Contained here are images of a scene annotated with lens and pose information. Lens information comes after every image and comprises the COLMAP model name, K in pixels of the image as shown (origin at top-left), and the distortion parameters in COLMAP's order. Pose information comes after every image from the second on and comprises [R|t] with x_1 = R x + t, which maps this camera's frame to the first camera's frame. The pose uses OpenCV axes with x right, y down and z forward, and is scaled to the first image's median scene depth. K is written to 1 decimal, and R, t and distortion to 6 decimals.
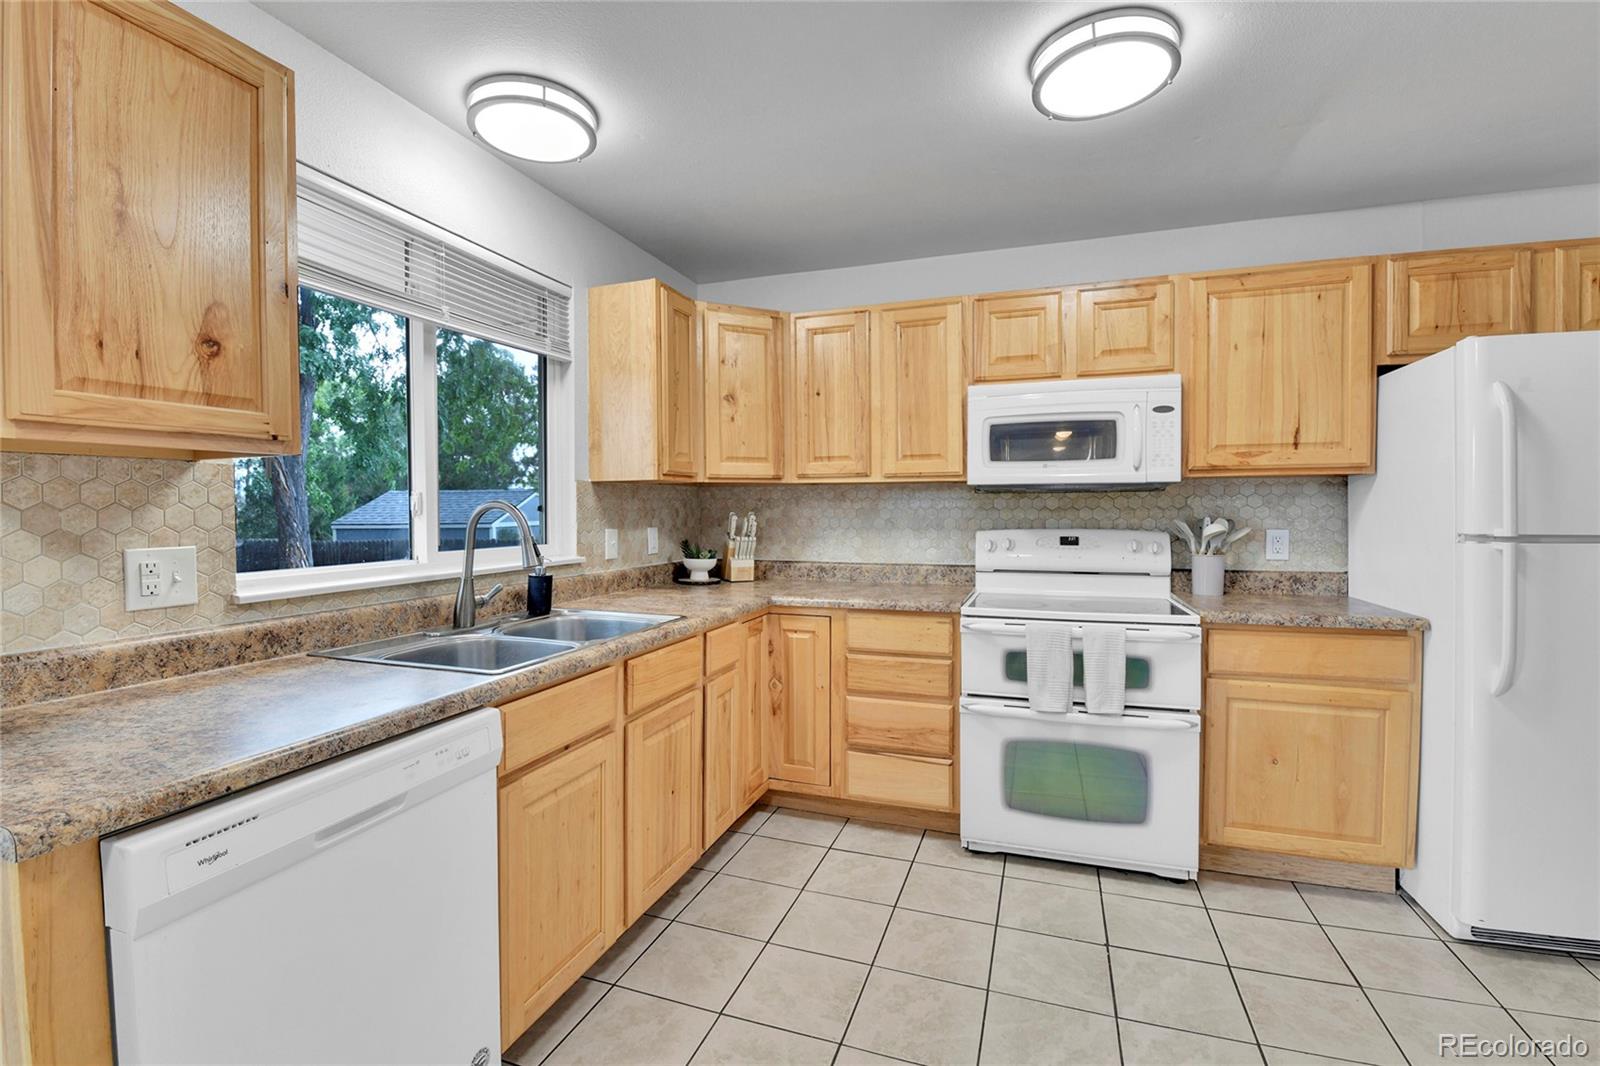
lens RADIAL K [[722.2, 0, 761.4], [0, 722.2, 520.1], [0, 0, 1]] dist [0.000544, -0.010111]
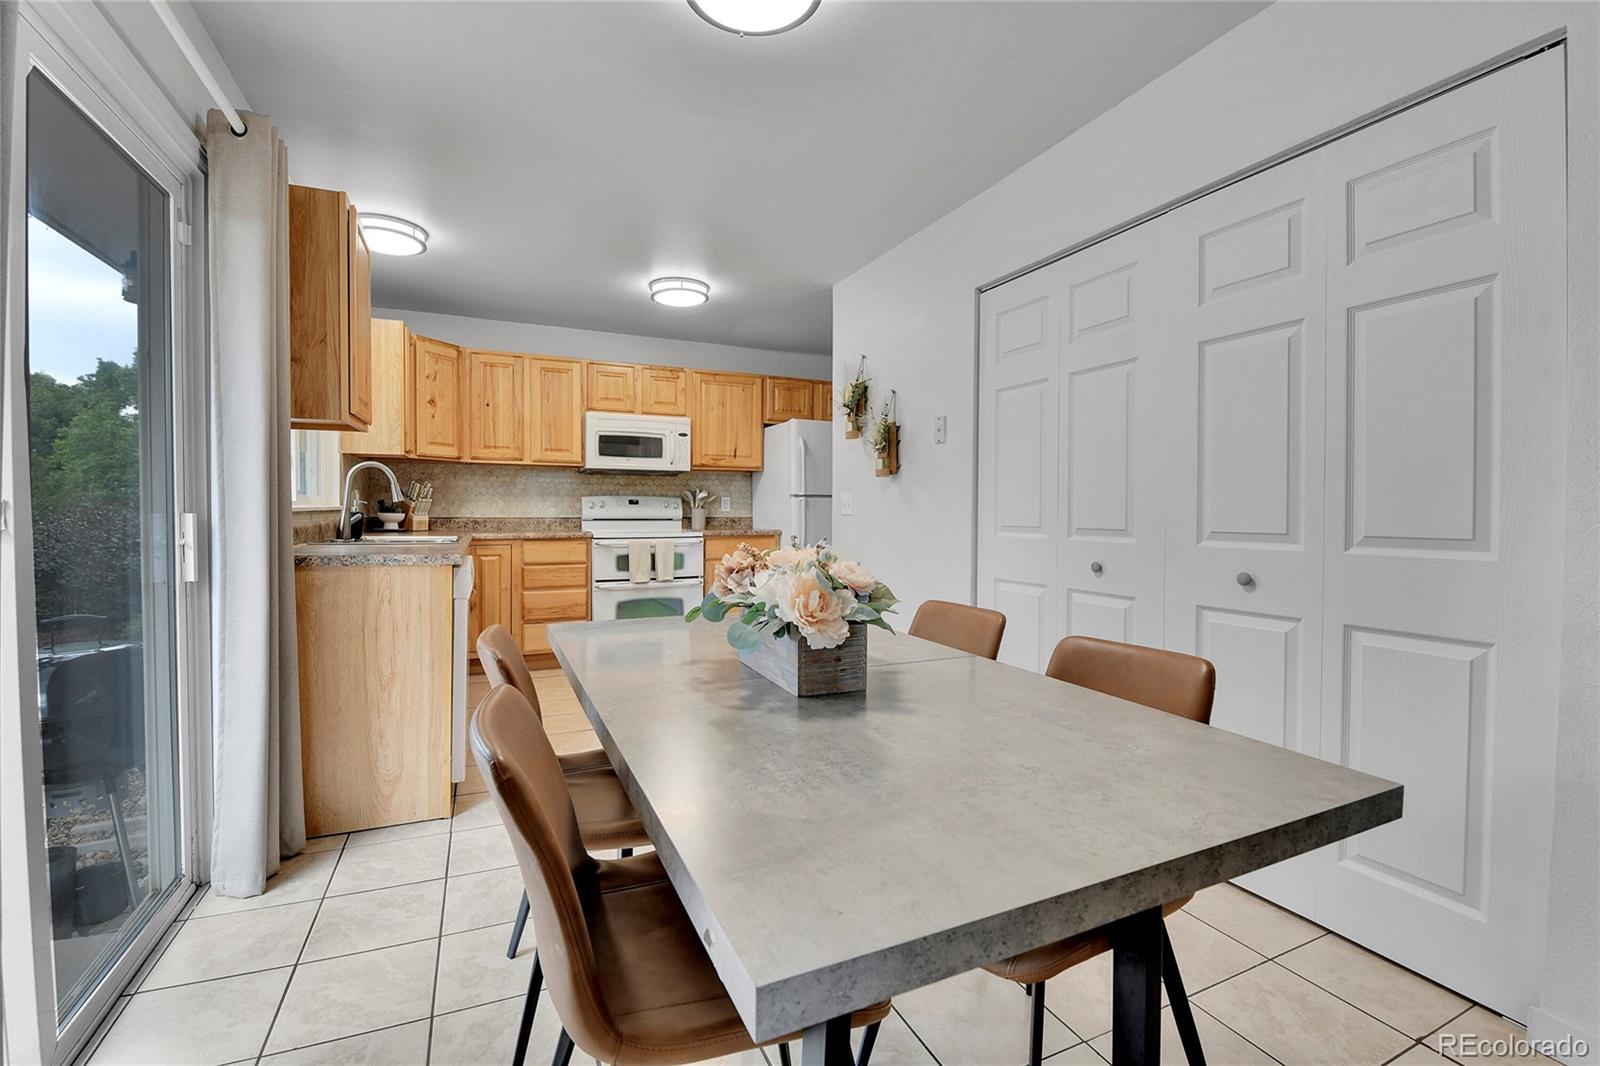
lens RADIAL K [[699.6, 0, 812.0], [0, 699.6, 520.7], [0, 0, 1]] dist [-0.000439, -0.011557]
pose [[0.696168, -0.007061, 0.717844, -0.559595], [0.002057, 0.999967, 0.007842, 0.067175], [-0.717876, -0.003982, 0.696160, -0.582307]]
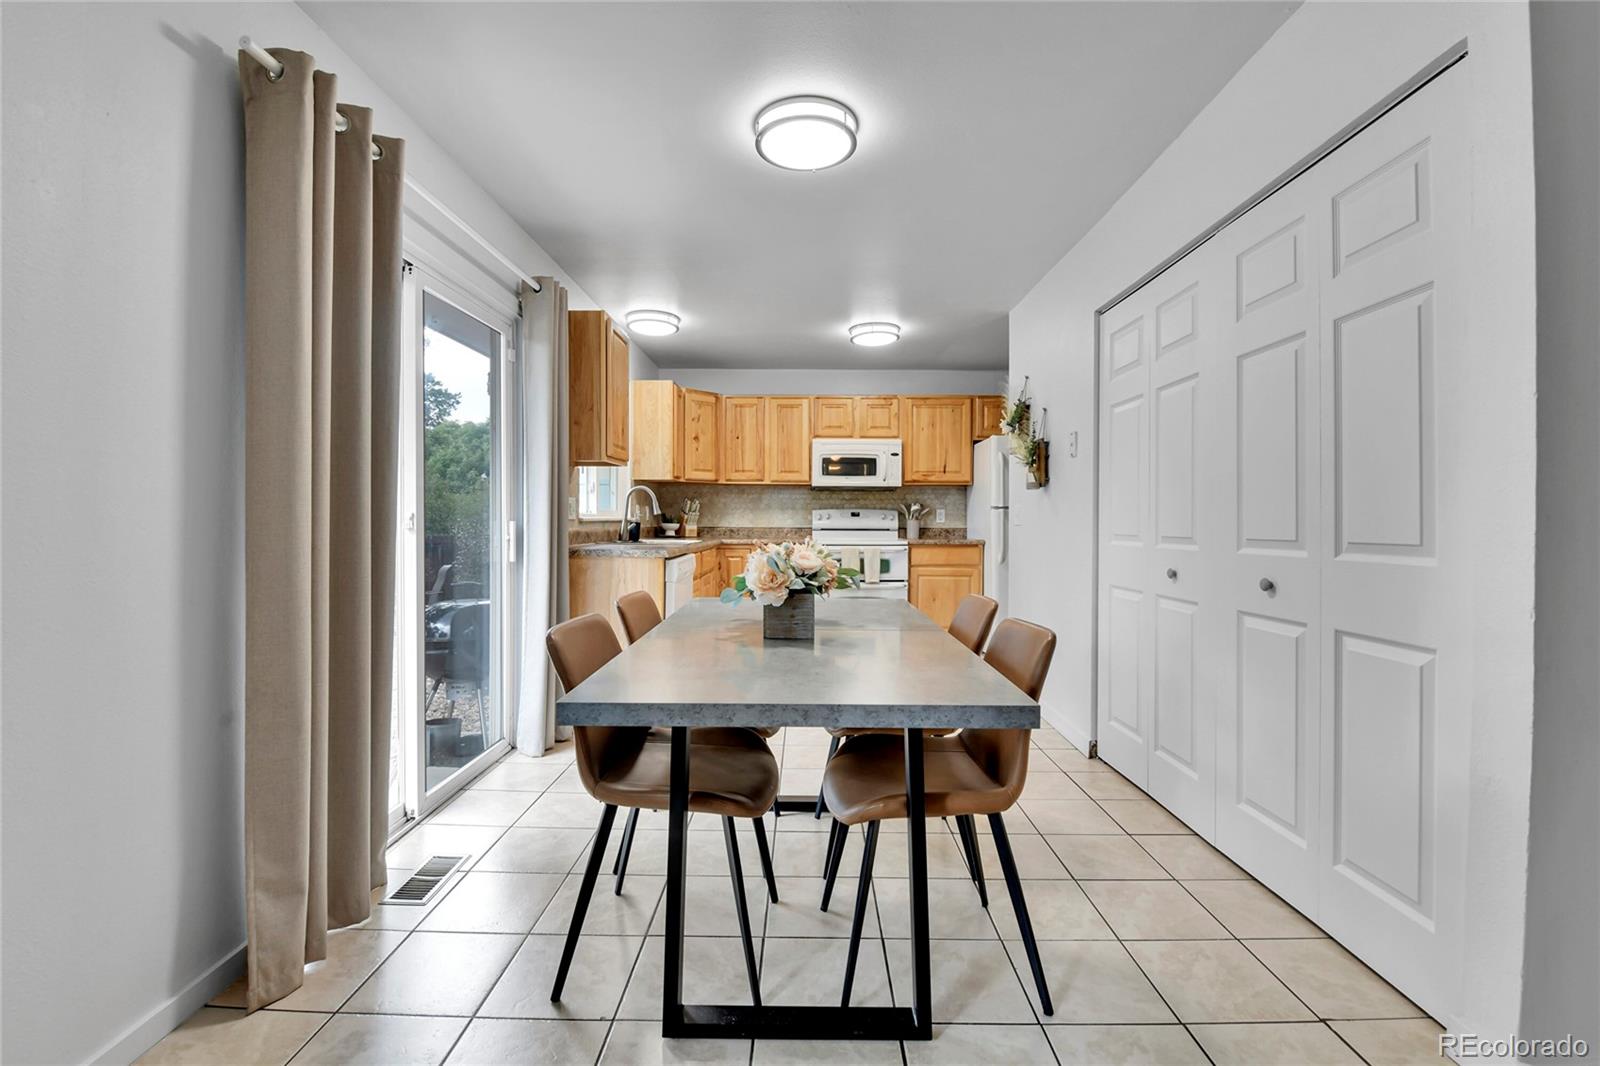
lens RADIAL K [[697.1, 0, 802.0], [0, 697.1, 519.9], [0, 0, 1]] dist [-0.001194, -0.010165]
pose [[0.934194, 0.006207, 0.356712, -0.466955], [-0.001999, 0.999924, -0.012164, 0.074330], [-0.356760, 0.010650, 0.934135, -0.885283]]
